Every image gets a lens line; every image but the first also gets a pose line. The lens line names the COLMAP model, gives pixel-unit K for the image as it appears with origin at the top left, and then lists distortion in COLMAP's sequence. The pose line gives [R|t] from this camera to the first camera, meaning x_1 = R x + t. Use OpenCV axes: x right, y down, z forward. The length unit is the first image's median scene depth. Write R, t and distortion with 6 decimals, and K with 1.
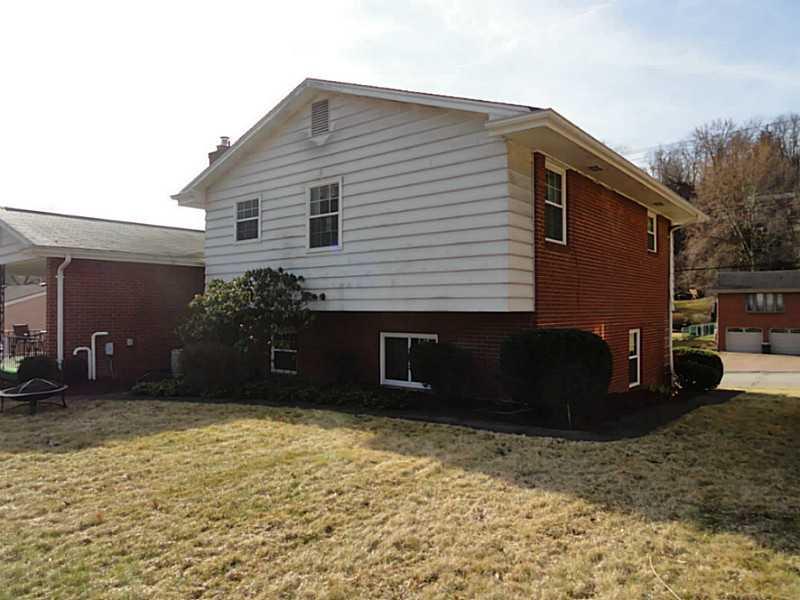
lens RADIAL K [[550.5, 0, 400.1], [0, 550.5, 301.0], [0, 0, 1]] dist [-0.011221, 0.000481]
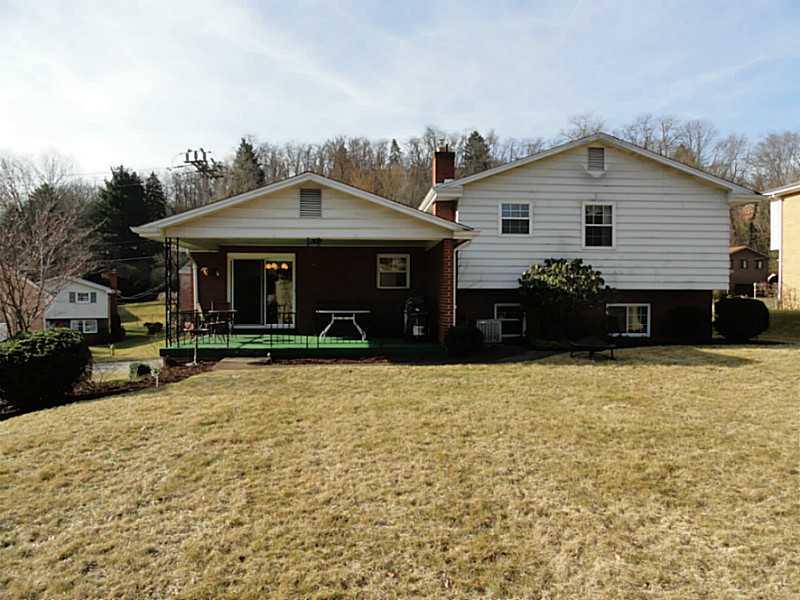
lens RADIAL K [[550.5, 0, 399.5], [0, 550.5, 298.7], [0, 0, 1]] dist [-0.011221, 0.000481]
pose [[0.754030, -0.013805, 0.656695, -1.508558], [-0.017149, 0.999025, 0.040691, -0.006704], [-0.656616, -0.041944, 0.753058, 0.213374]]
